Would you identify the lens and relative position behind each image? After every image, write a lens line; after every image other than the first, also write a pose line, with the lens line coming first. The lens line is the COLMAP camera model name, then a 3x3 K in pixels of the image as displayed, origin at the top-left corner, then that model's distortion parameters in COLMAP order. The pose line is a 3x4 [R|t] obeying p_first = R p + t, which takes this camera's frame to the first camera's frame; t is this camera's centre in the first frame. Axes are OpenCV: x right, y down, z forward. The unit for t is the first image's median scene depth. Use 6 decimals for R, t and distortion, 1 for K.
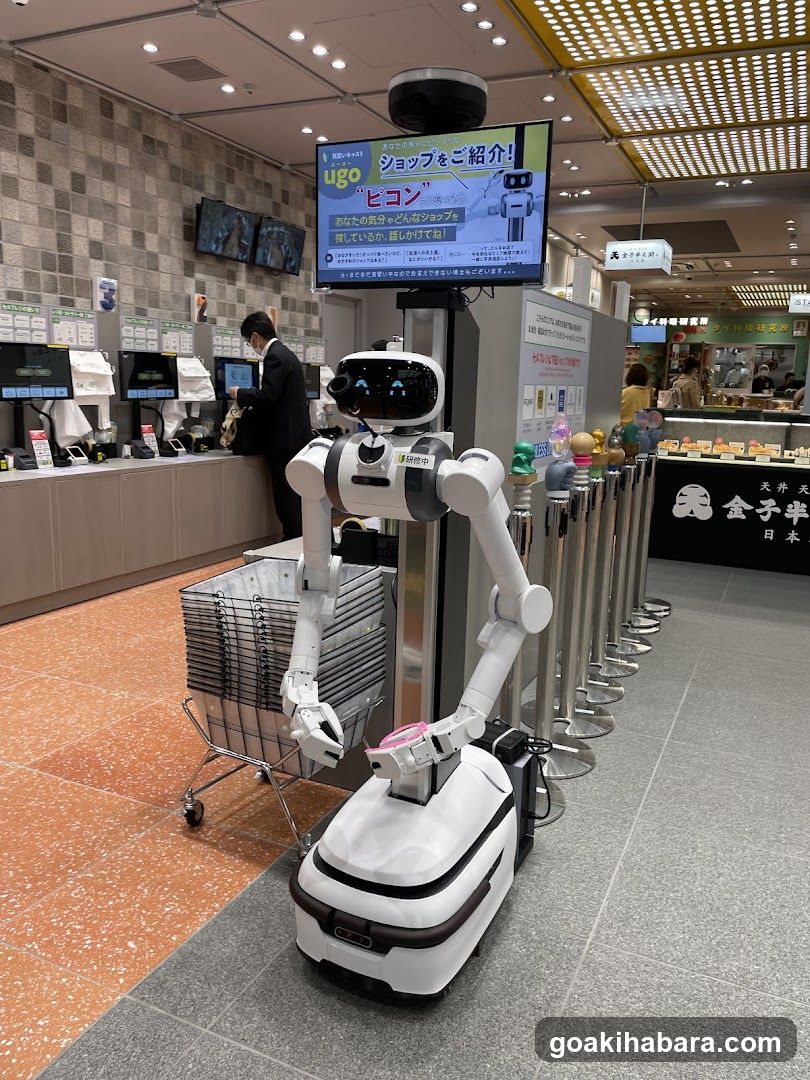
lens RADIAL K [[810.0, 0, 405.0], [0, 810.0, 540.0], [0, 0, 1]] dist [0.102684, -0.122268]
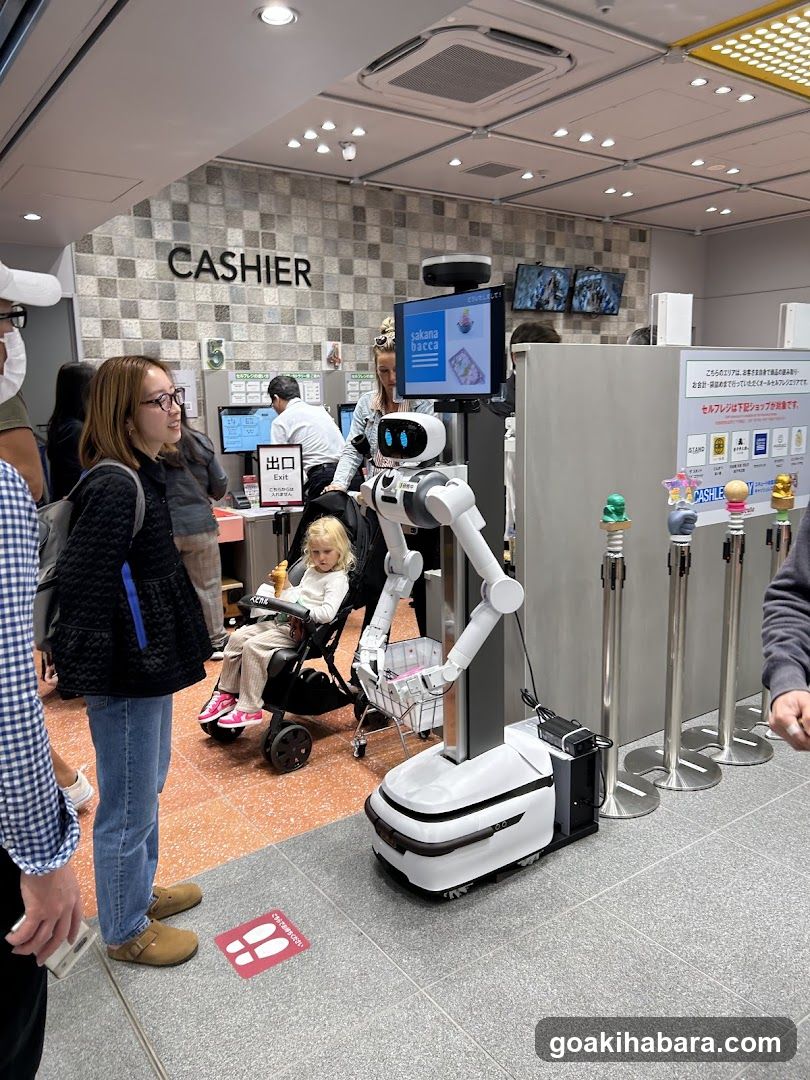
lens RADIAL K [[813.3, 0, 403.9], [0, 813.3, 558.5], [0, 0, 1]] dist [0.039476, -0.048734]
pose [[0.864143, 0.055618, -0.500163, 0.251303], [-0.049874, 0.998446, 0.024858, -0.022098], [0.500768, 0.003464, 0.865574, -0.097091]]
